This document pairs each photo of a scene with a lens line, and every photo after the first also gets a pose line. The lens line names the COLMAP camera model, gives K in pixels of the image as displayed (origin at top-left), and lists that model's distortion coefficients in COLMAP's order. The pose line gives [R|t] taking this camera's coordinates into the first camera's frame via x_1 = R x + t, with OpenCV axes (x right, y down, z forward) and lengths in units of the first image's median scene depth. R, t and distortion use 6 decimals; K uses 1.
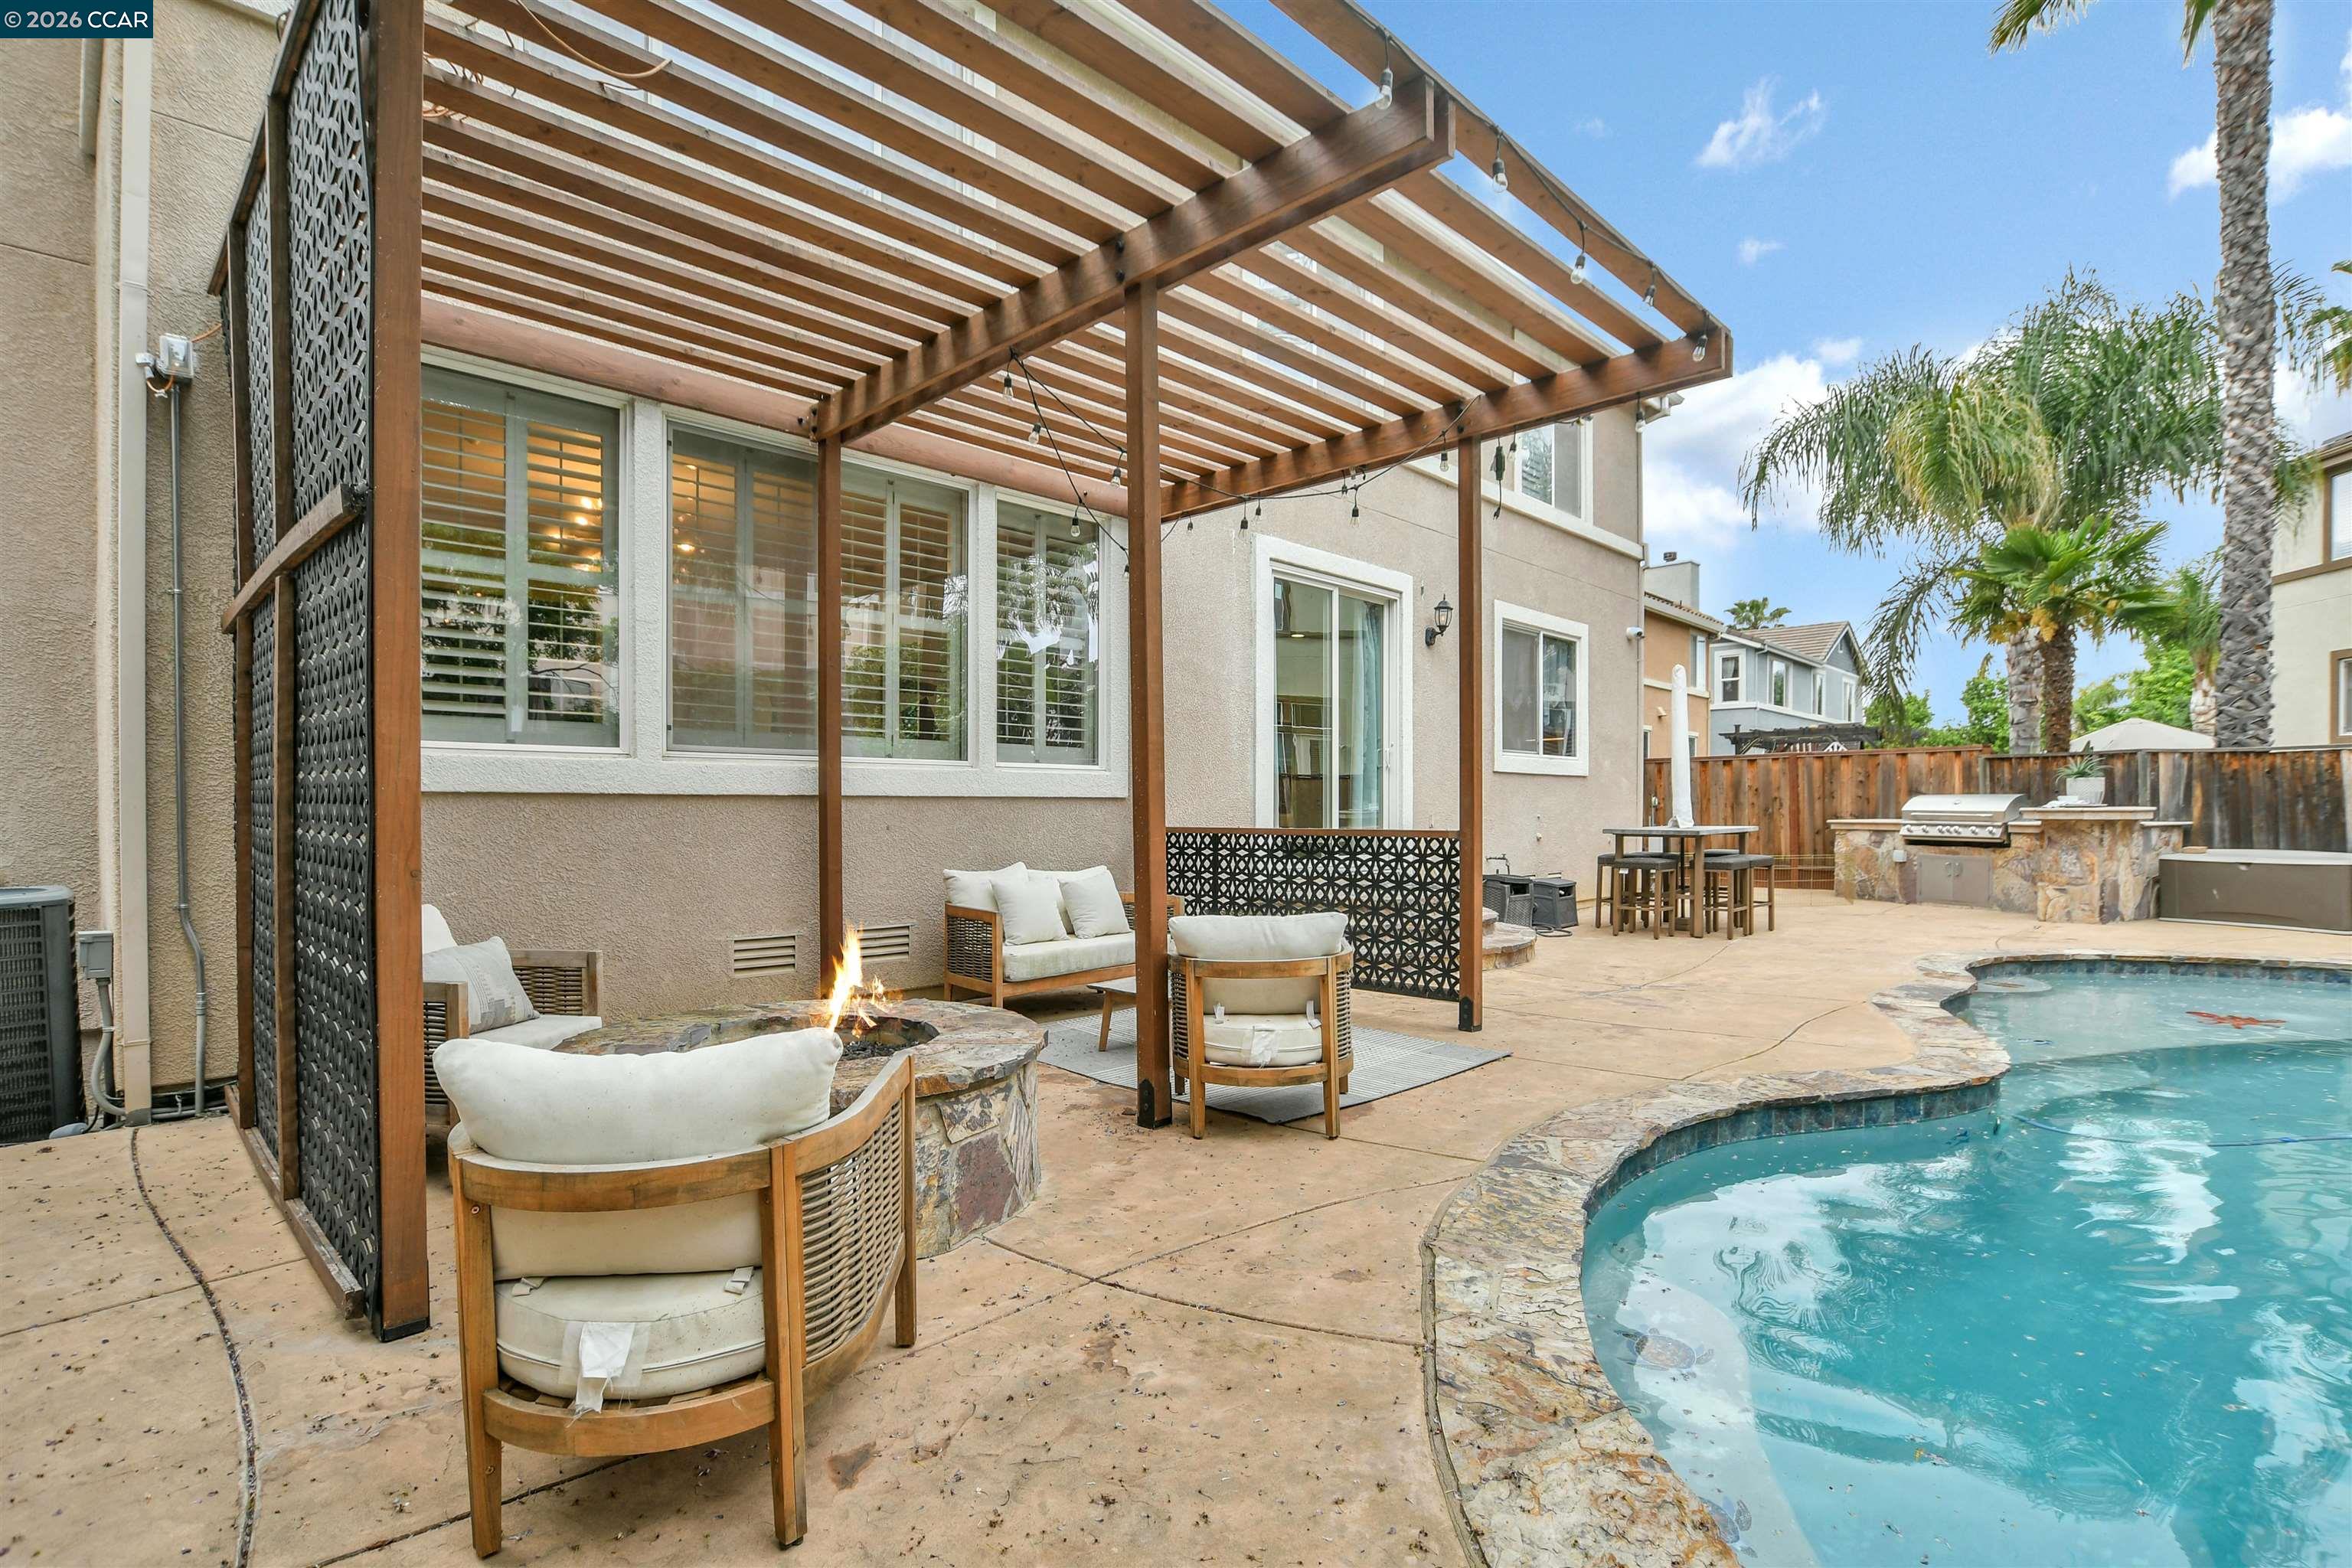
lens RADIAL K [[1123.3, 0, 1169.1], [0, 1123.3, 824.9], [0, 0, 1]] dist [-0.020512, 0.001040]
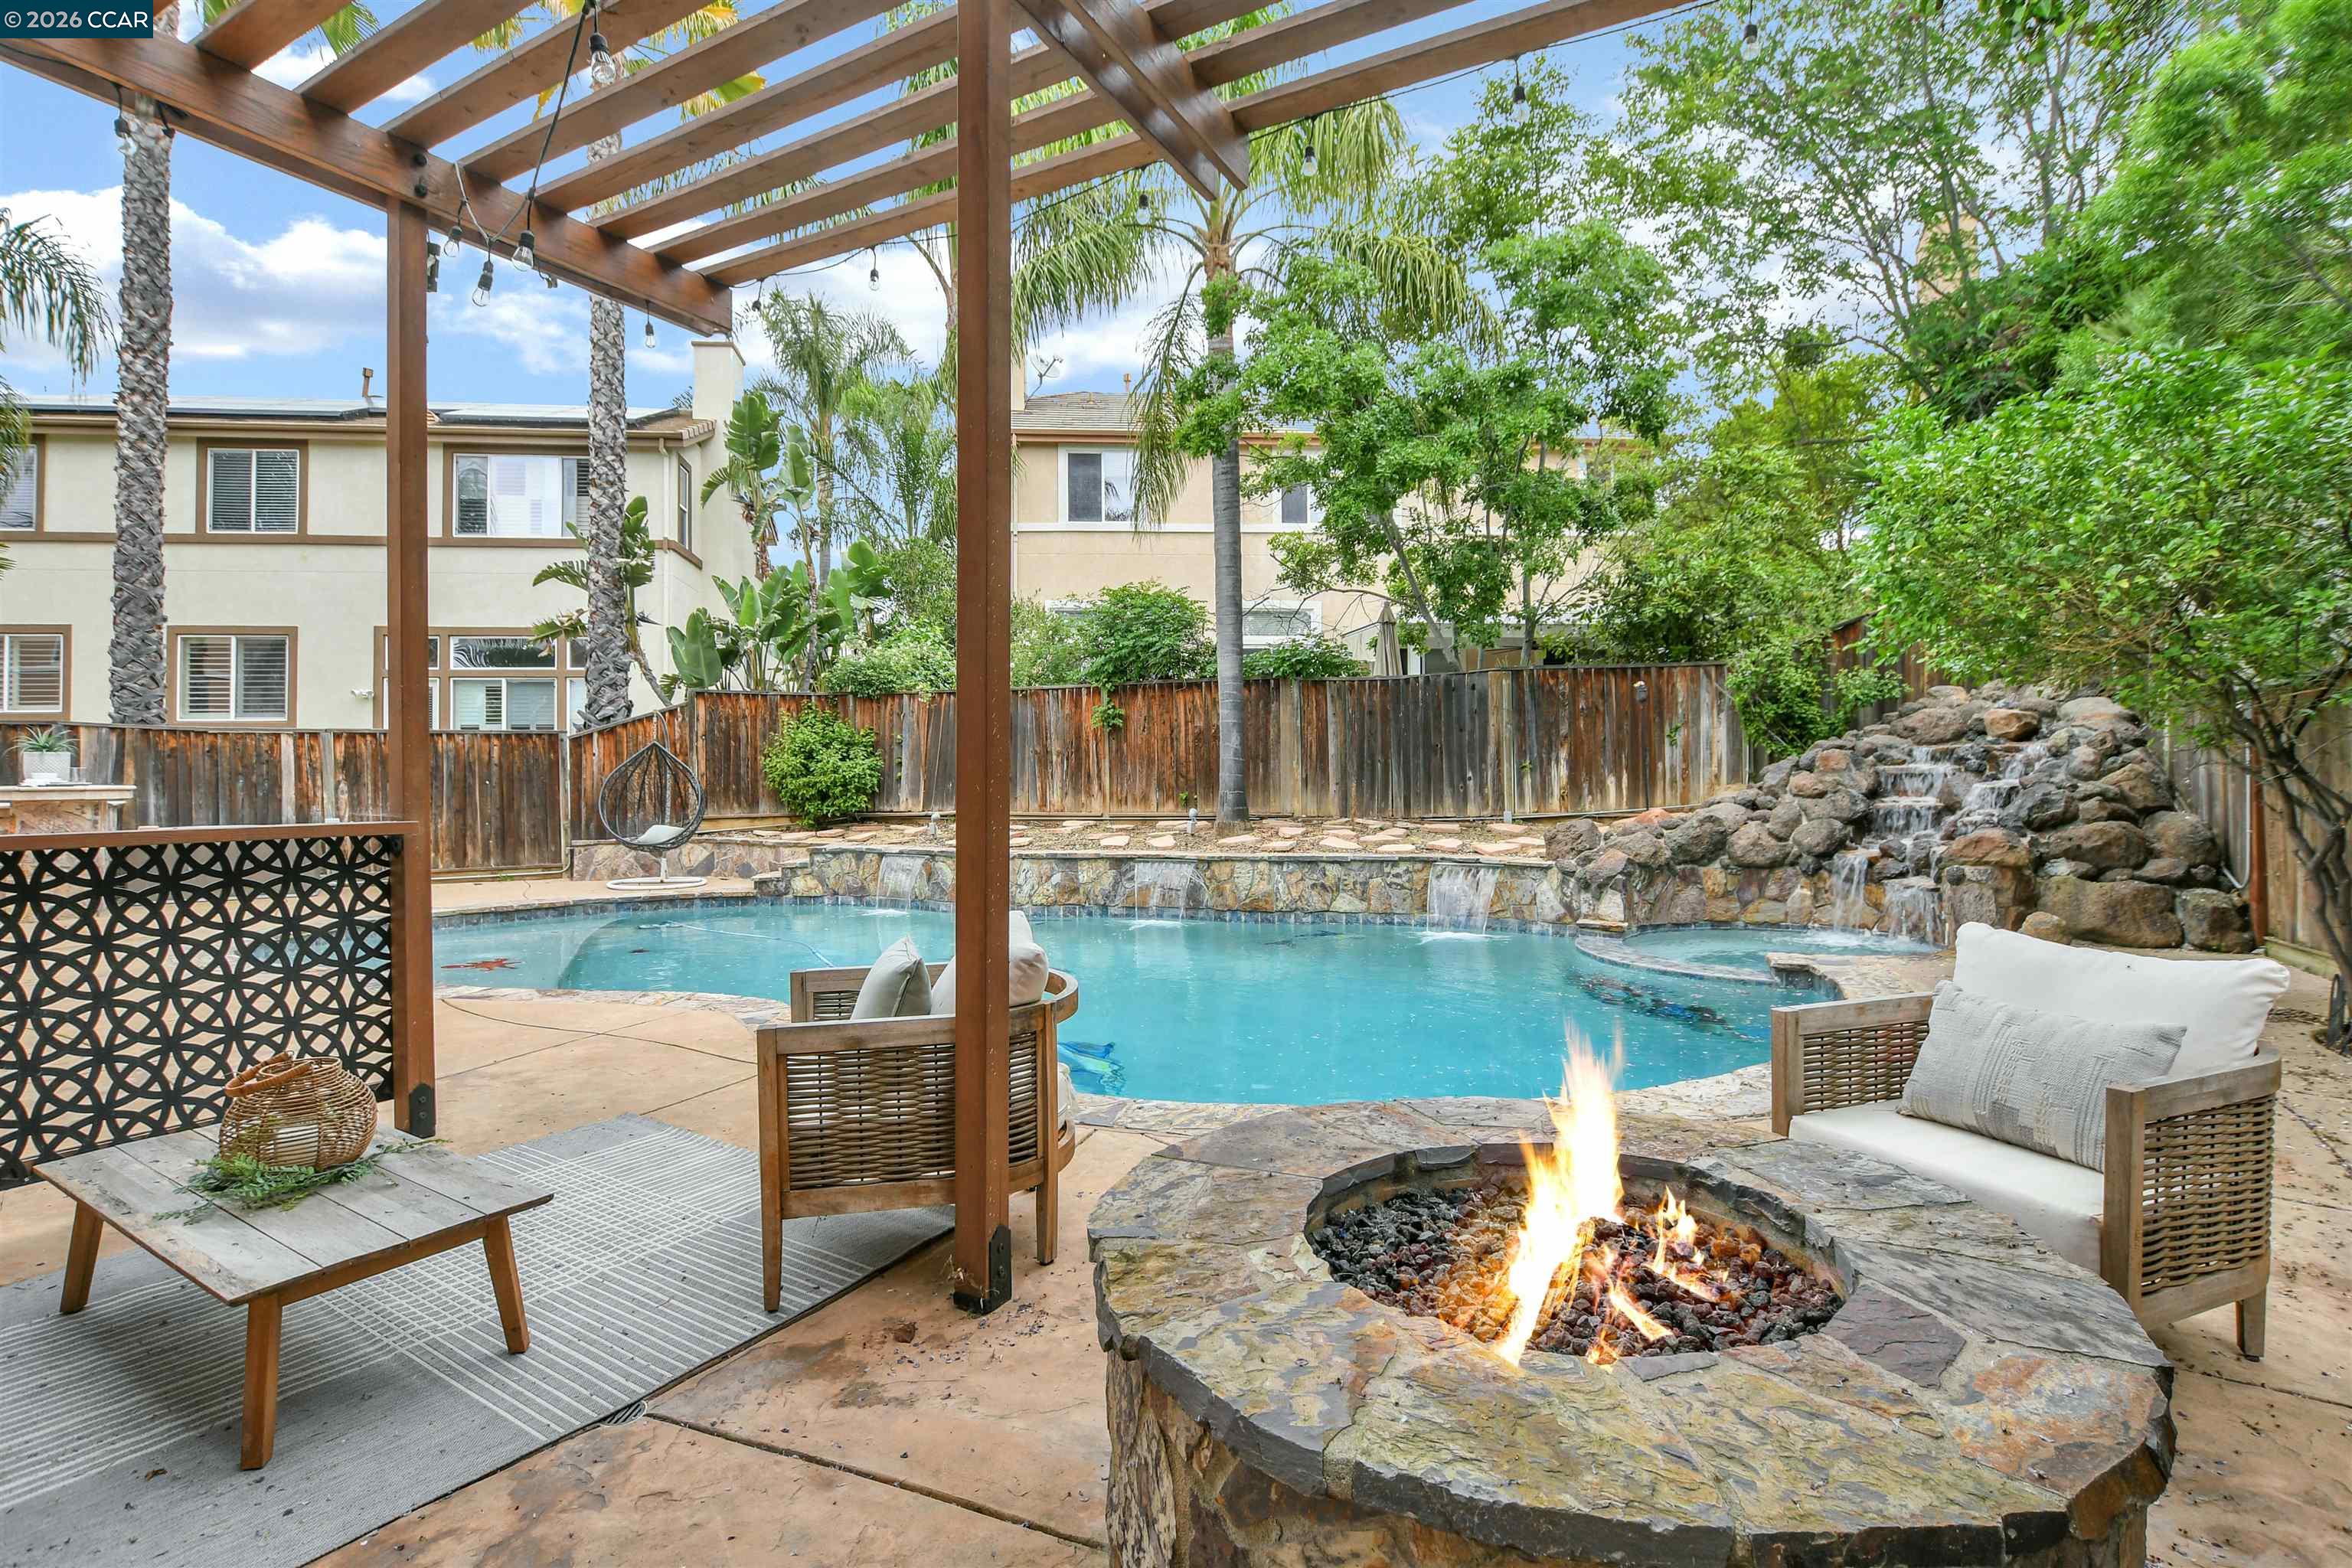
lens RADIAL K [[1113.0, 0, 1167.0], [0, 1113.0, 768.6], [0, 0, 1]] dist [-0.027895, 0.000188]
pose [[-0.265897, 0.010021, 0.963949, -0.221956], [0.020582, 0.999777, -0.004716, -0.007271], [-0.963782, 0.018586, -0.266044, 0.373293]]
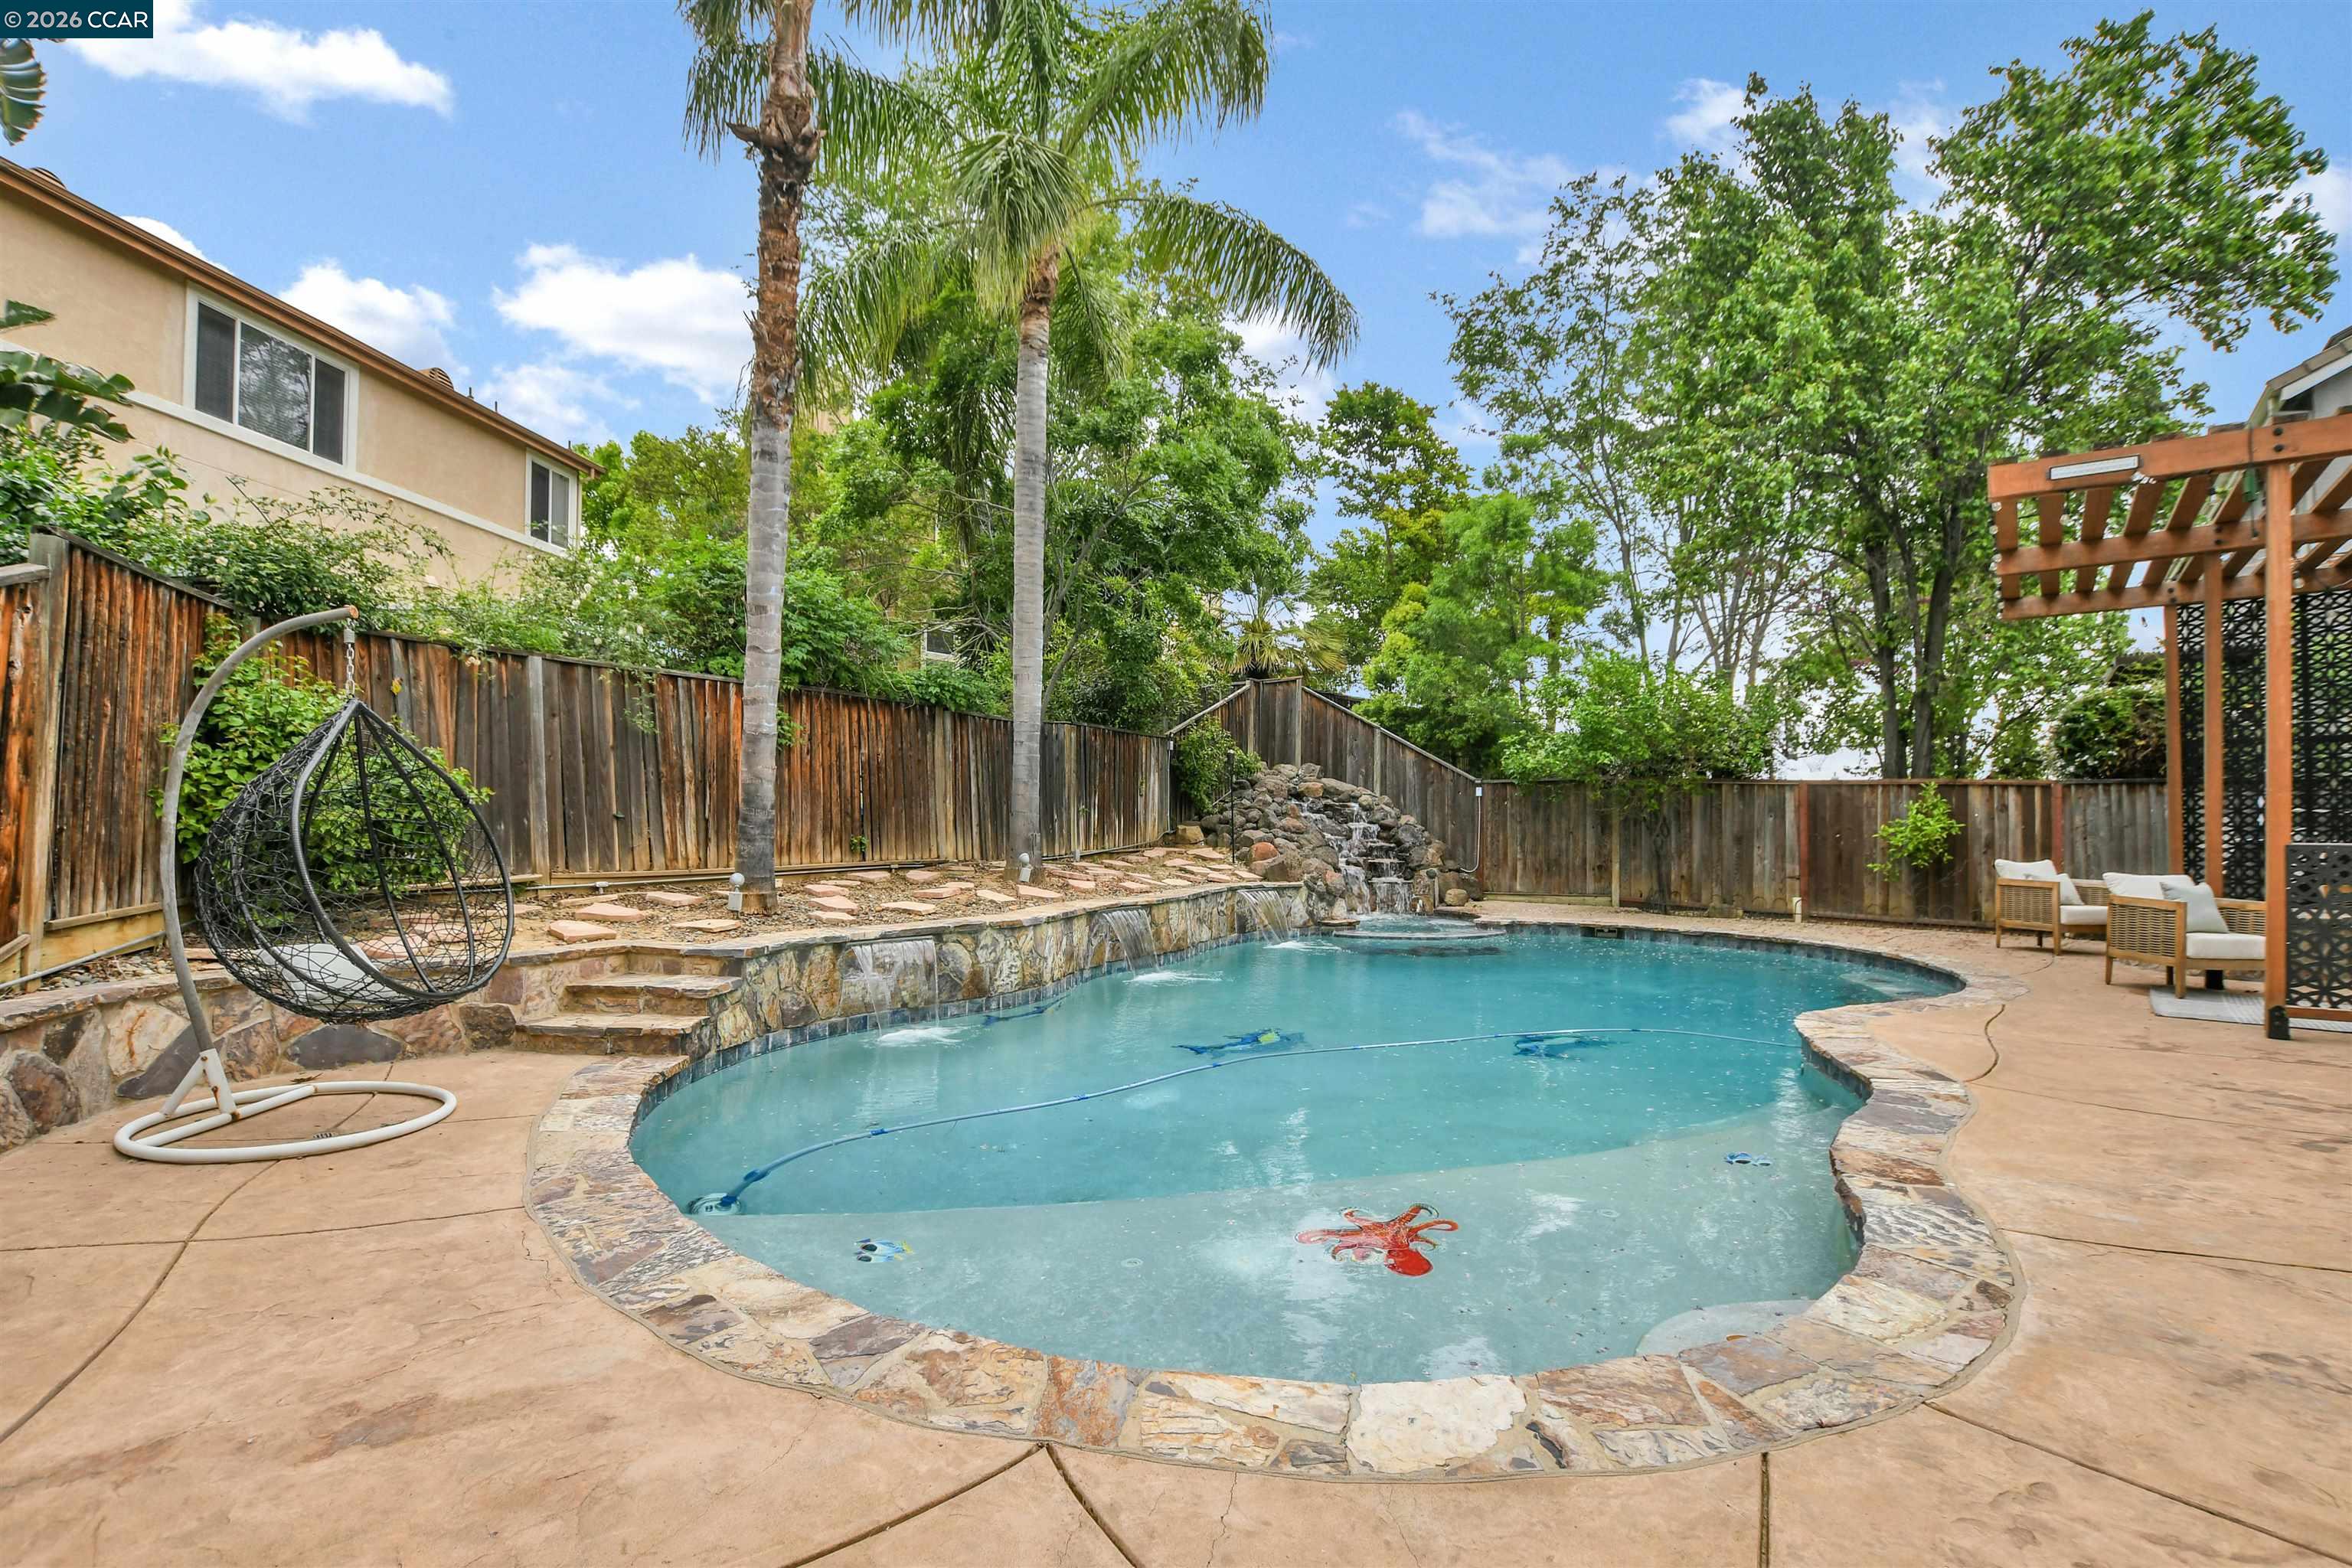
lens RADIAL K [[1105.4, 0, 1160.9], [0, 1105.4, 803.5], [0, 0, 1]] dist [-0.027905, 0.004765]
pose [[-0.995218, -0.004719, -0.097560, 0.695459], [-0.004882, 0.999987, 0.001430, -0.016352], [0.097552, 0.001899, -0.995229, 0.947452]]
